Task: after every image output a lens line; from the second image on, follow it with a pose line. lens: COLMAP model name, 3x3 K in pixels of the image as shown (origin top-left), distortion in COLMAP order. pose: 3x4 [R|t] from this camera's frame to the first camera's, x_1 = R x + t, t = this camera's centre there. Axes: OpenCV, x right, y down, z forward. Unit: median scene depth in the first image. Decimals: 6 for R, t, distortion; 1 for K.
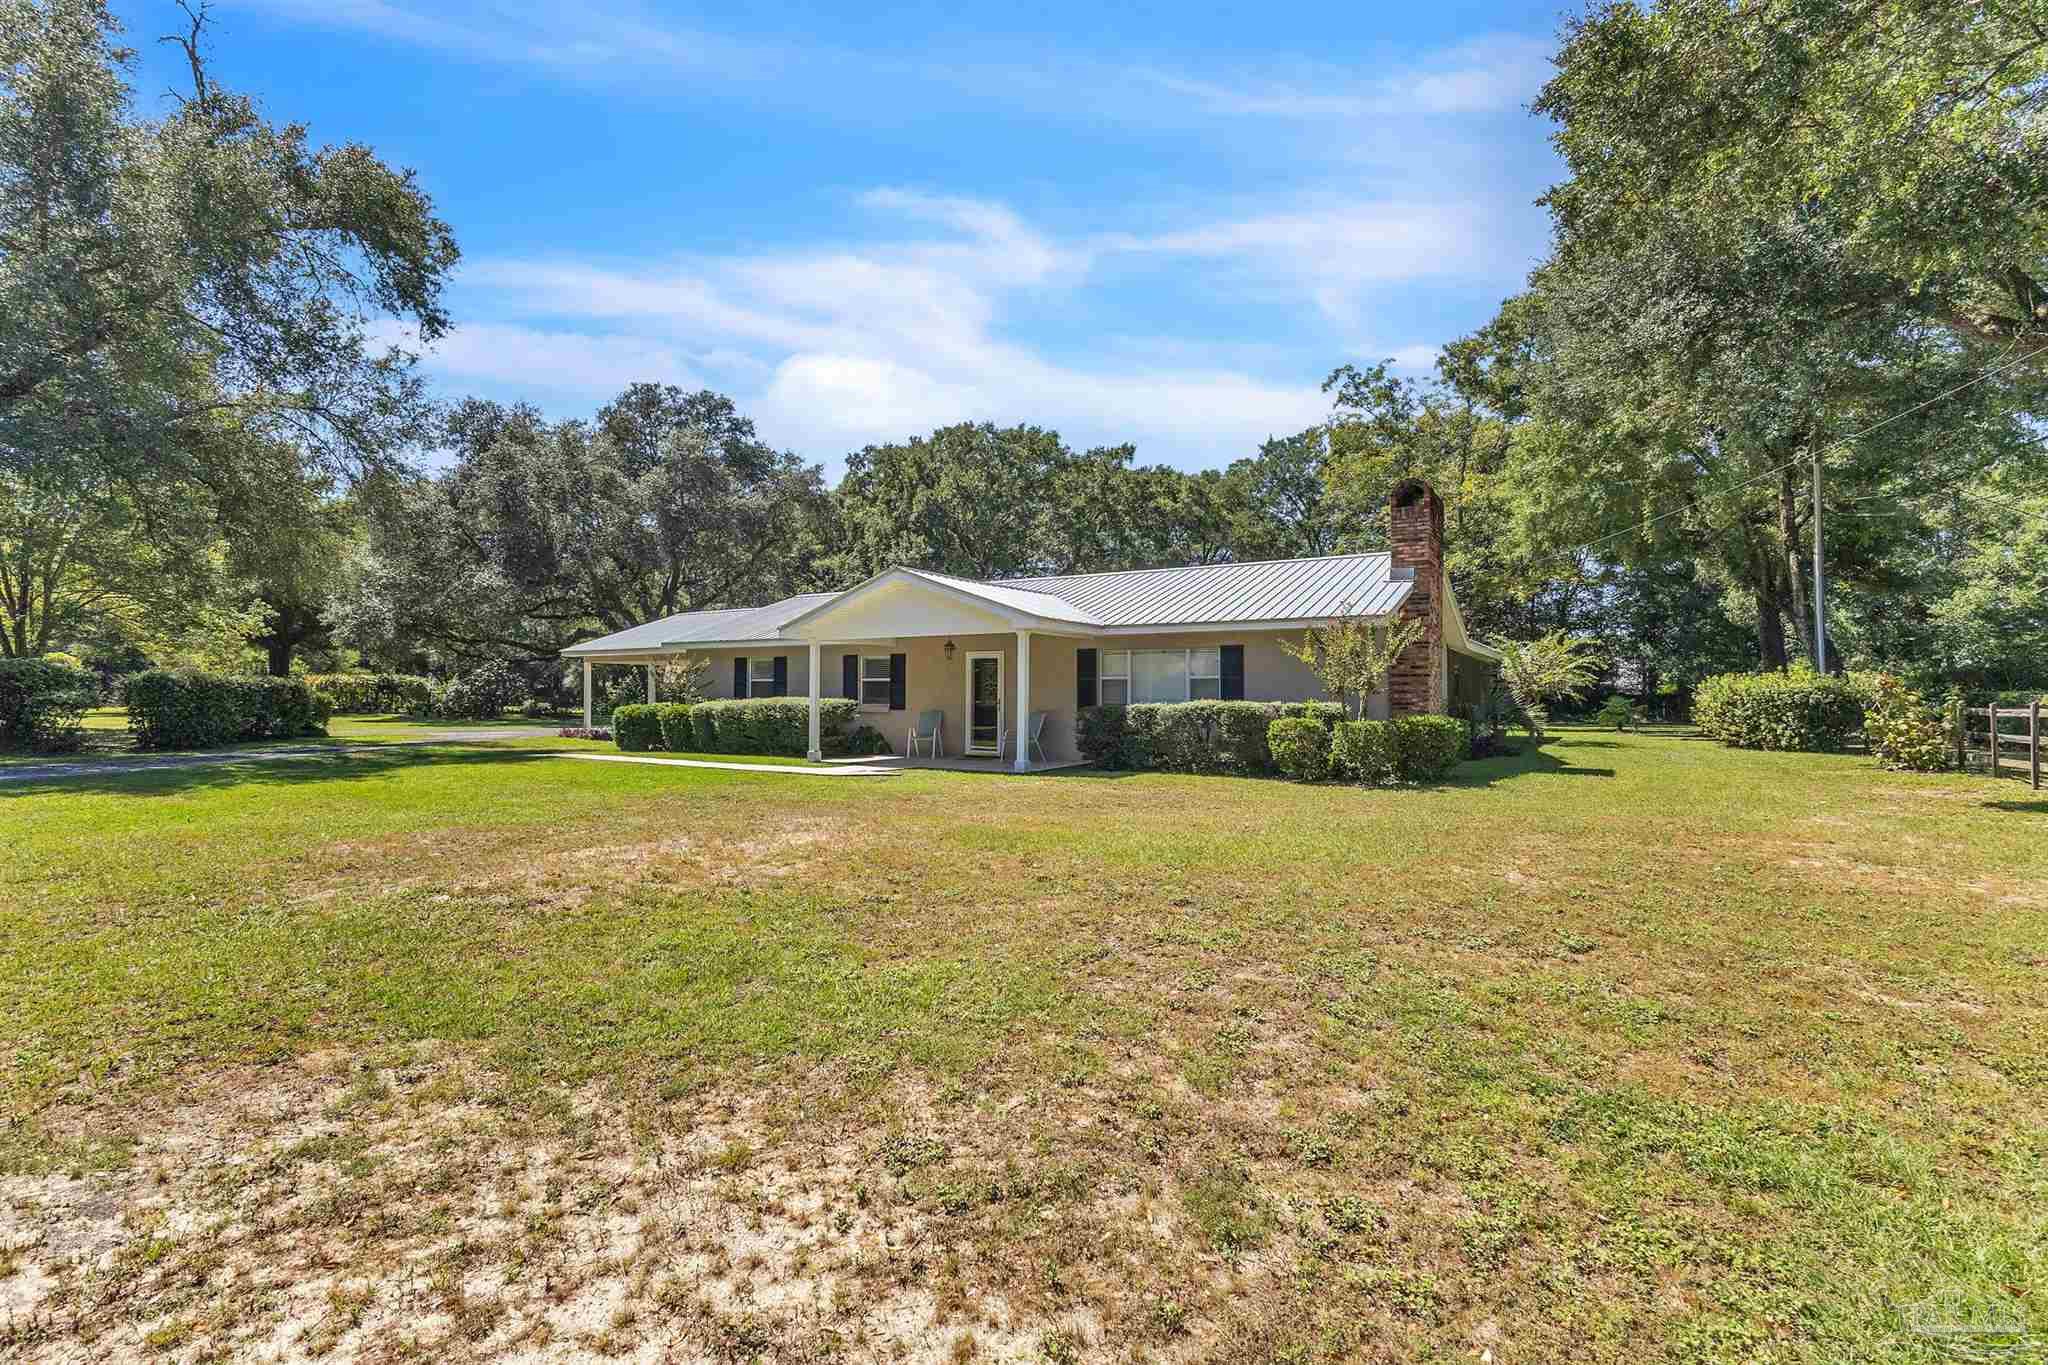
lens RADIAL K [[957.9, 0, 1024.4], [0, 957.9, 645.8], [0, 0, 1]] dist [-0.000628, -0.000031]
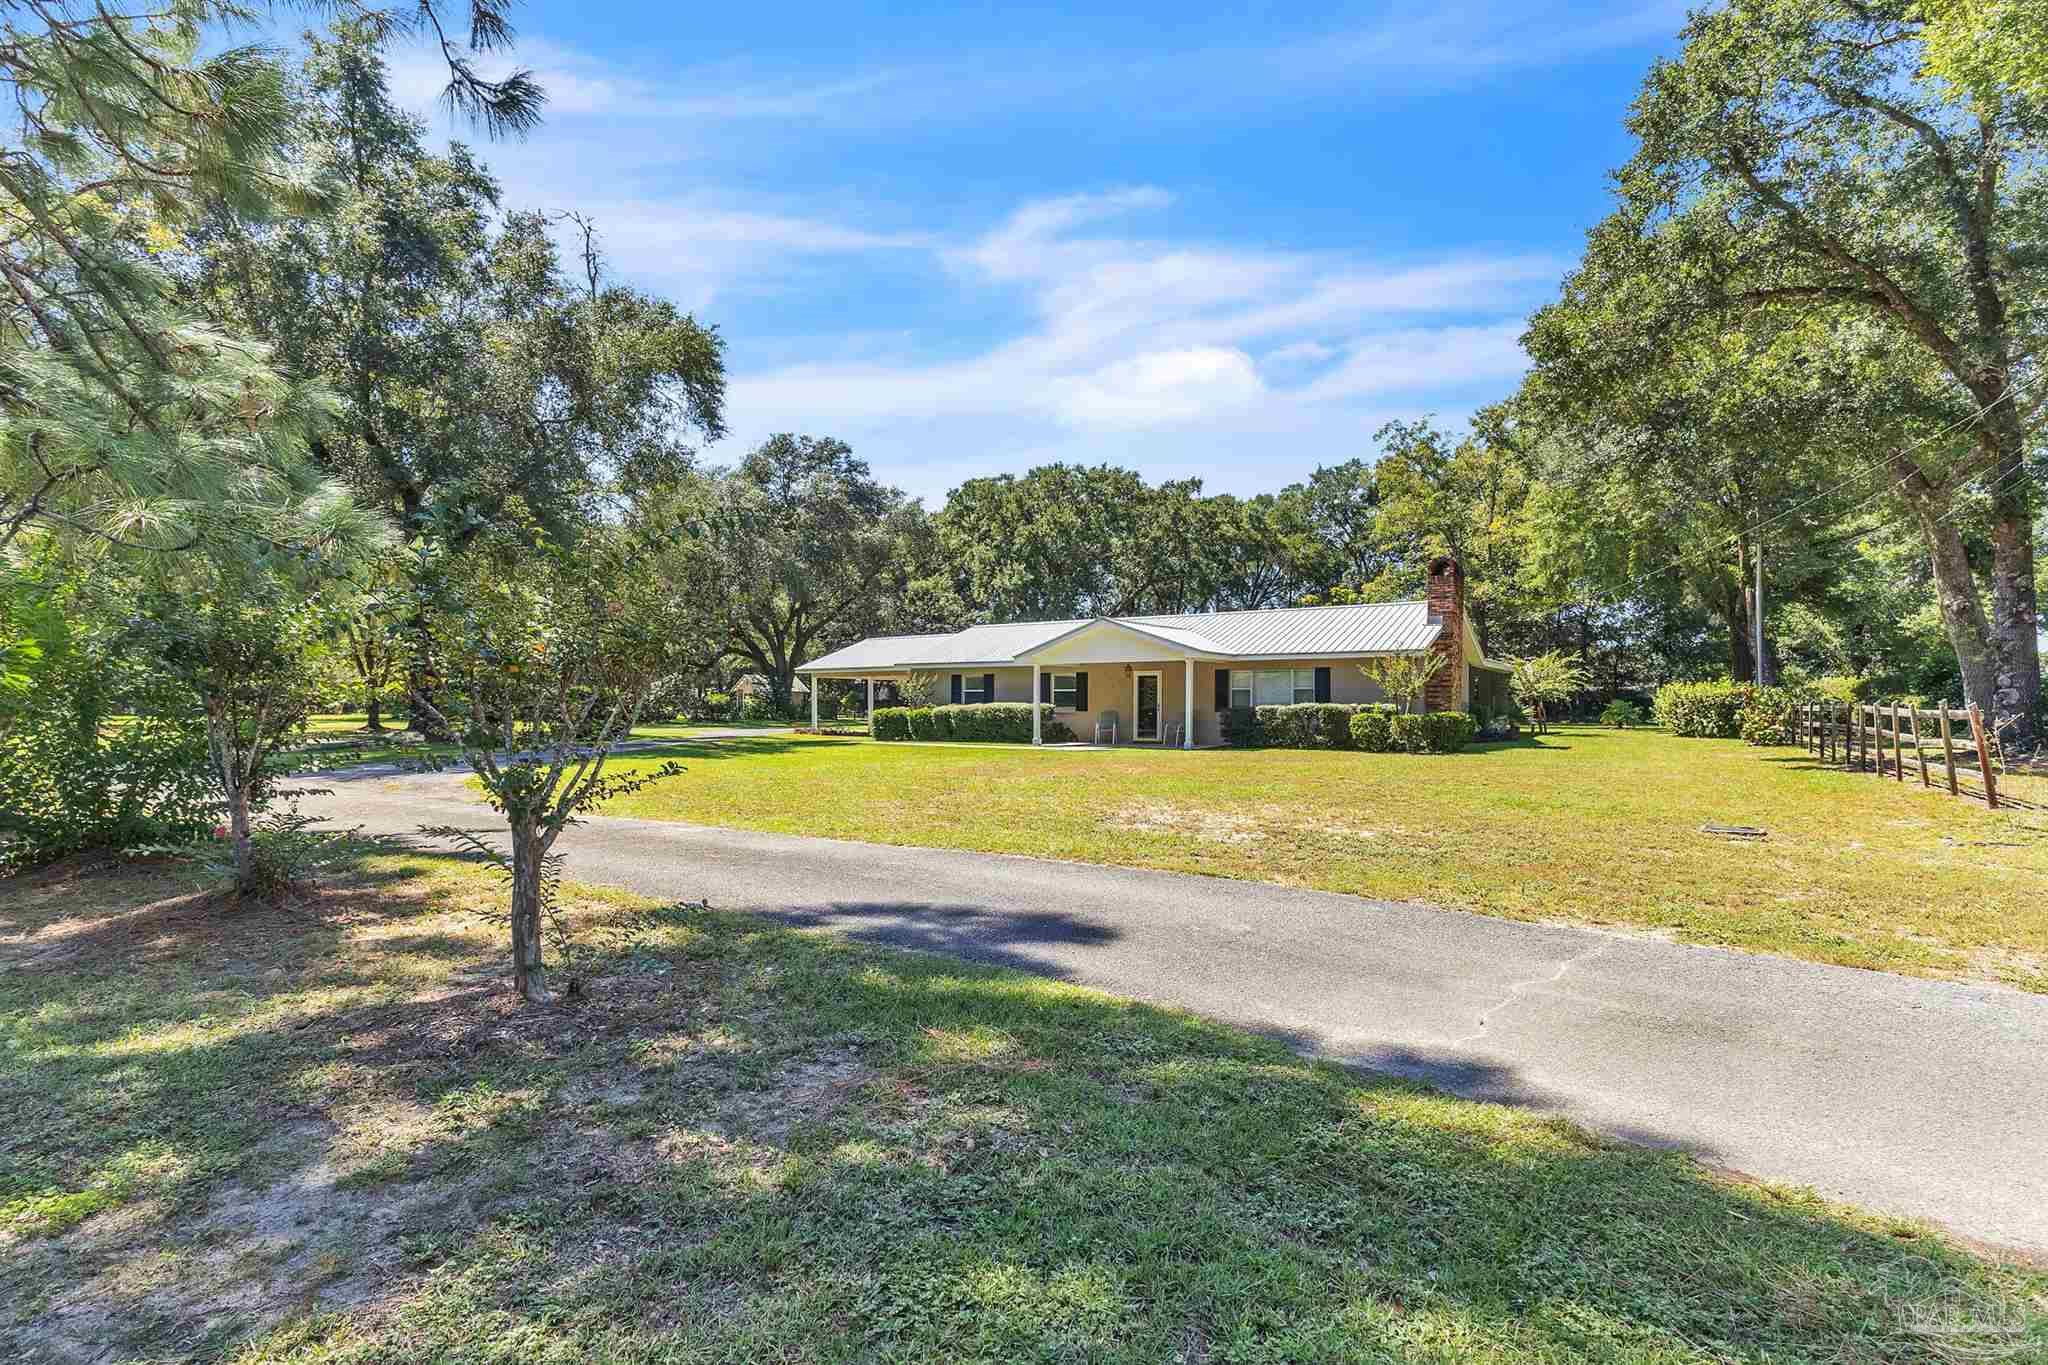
lens RADIAL K [[975.9, 0, 1024.1], [0, 975.9, 700.1], [0, 0, 1]] dist [-0.000416, 0.000609]
pose [[0.999583, -0.004657, -0.028514, -0.187180], [0.006093, 0.998708, 0.050456, -0.025807], [0.028243, -0.050608, 0.998319, -0.499127]]
